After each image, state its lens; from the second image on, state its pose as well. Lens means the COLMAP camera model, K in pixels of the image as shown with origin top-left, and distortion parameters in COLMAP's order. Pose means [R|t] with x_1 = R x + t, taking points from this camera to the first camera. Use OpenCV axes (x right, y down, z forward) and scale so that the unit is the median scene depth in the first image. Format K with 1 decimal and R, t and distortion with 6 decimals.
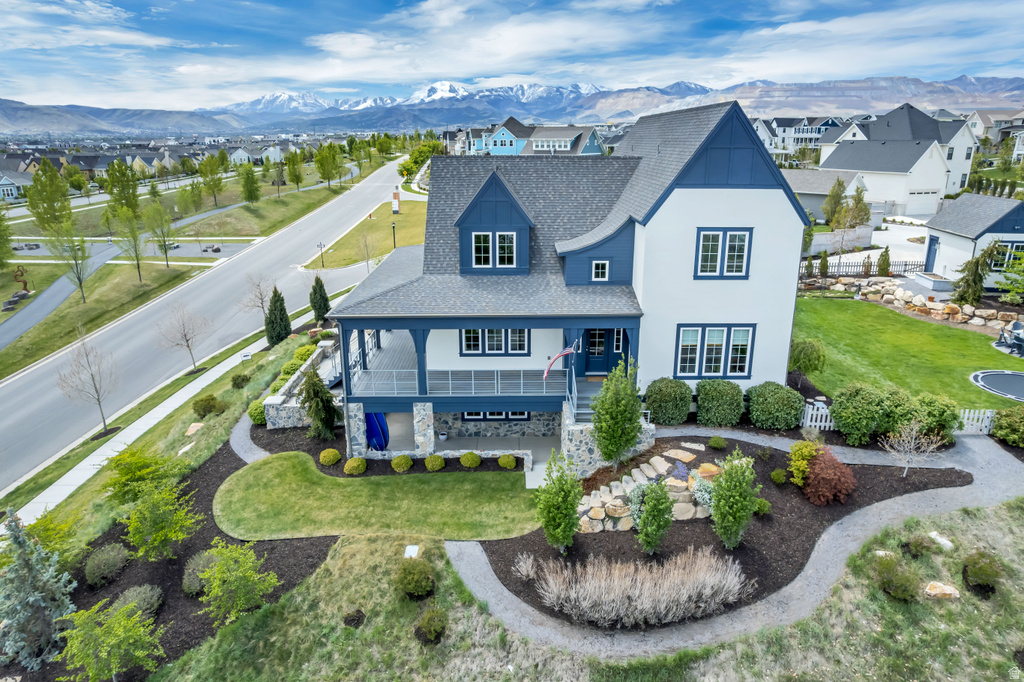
lens RADIAL K [[661.3, 0, 517.8], [0, 661.3, 342.2], [0, 0, 1]] dist [-0.077501, 0.072420]
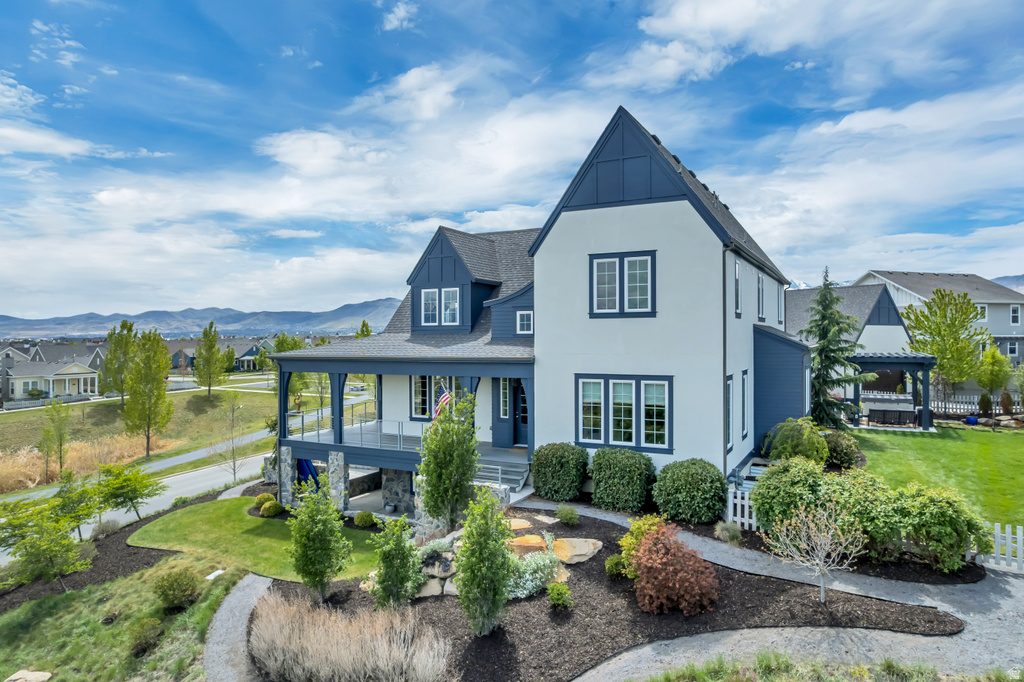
lens RADIAL K [[661.3, 0, 517.8], [0, 661.3, 342.2], [0, 0, 1]] dist [-0.077501, 0.072420]
pose [[0.881680, -0.000025, -0.471848, 0.538398], [-0.134554, 0.958466, -0.251472, 0.142021], [0.452257, 0.285207, 0.845057, 0.255591]]
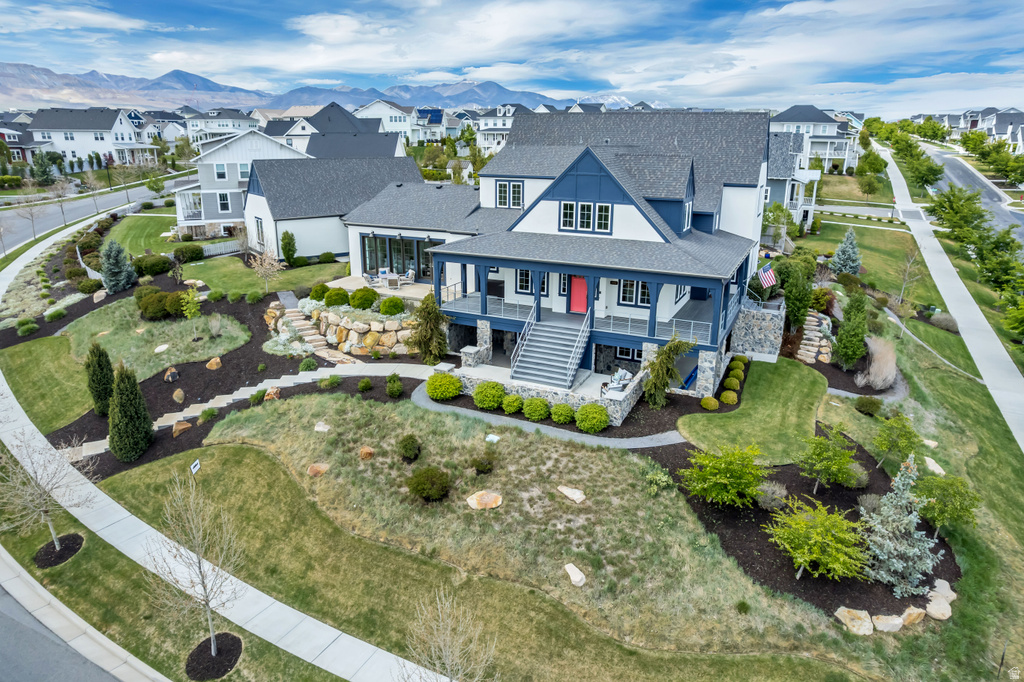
lens RADIAL K [[648.8, 0, 512.0], [0, 648.8, 341.0], [0, 0, 1]] dist [-0.065050, 0.000455]
pose [[0.442138, -0.267573, 0.856107, -1.402789], [0.258833, 0.951925, 0.163846, -0.211457], [-0.858790, 0.149146, 0.490139, 0.729113]]
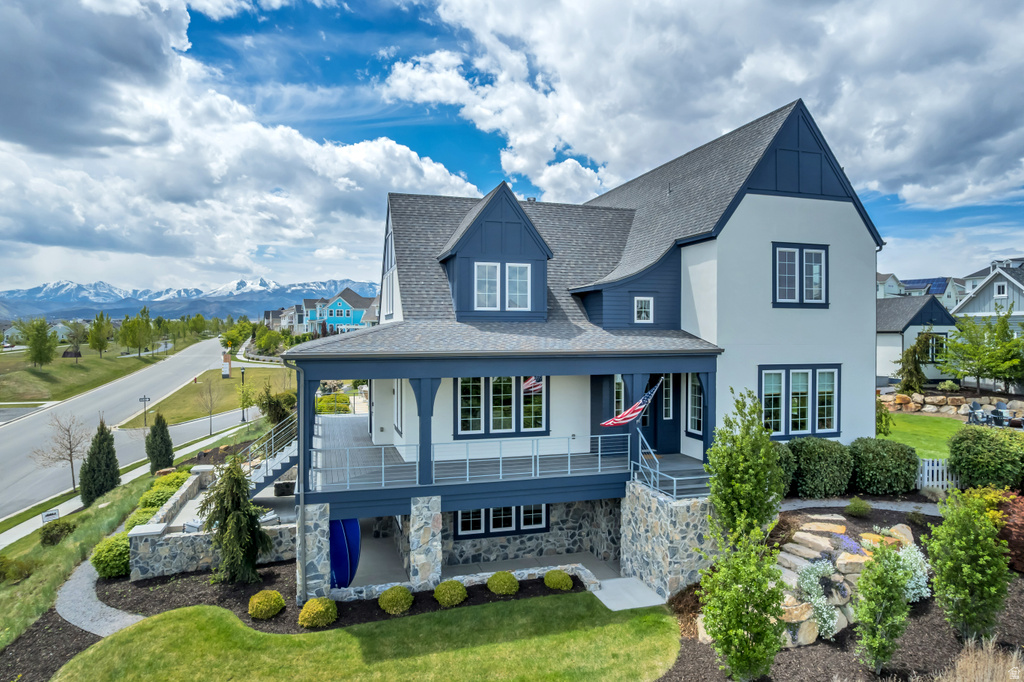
lens RADIAL K [[661.3, 0, 517.8], [0, 661.3, 342.2], [0, 0, 1]] dist [-0.077501, 0.072420]
pose [[0.961439, -0.002832, 0.275002, -0.230930], [0.080099, 0.959479, -0.270156, 0.125545], [-0.263094, 0.281766, 0.922708, 0.337964]]
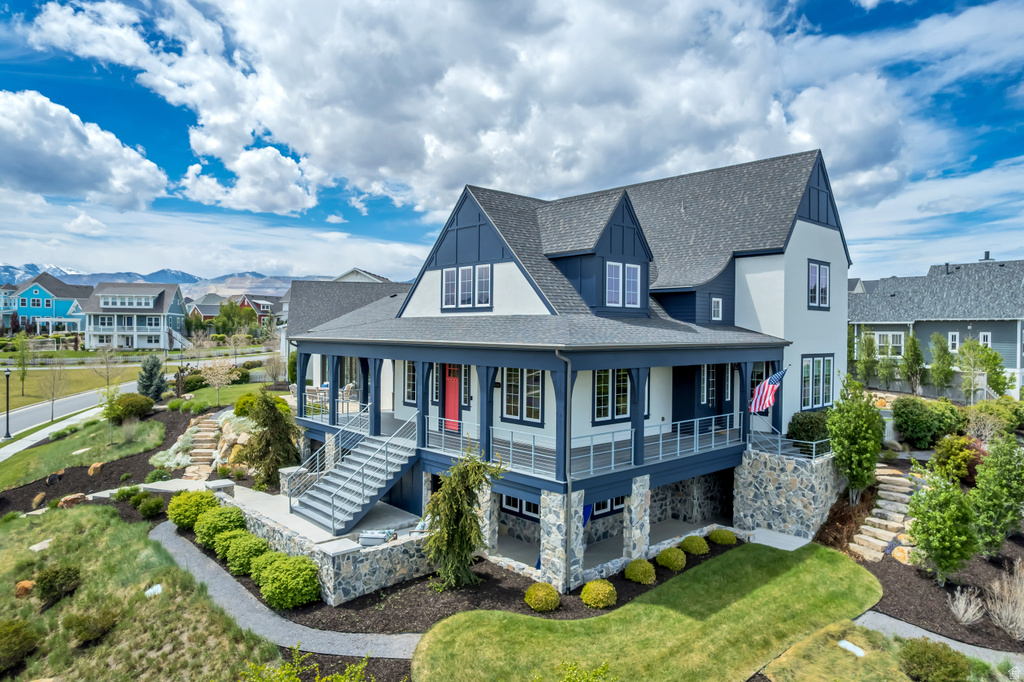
lens RADIAL K [[663.6, 0, 516.3], [0, 663.6, 332.2], [0, 0, 1]] dist [-0.080915, 0.072959]
pose [[0.747269, 0.006622, 0.664488, -0.701368], [0.187406, 0.957262, -0.220292, 0.073762], [-0.637548, 0.289147, 0.714091, 0.531103]]
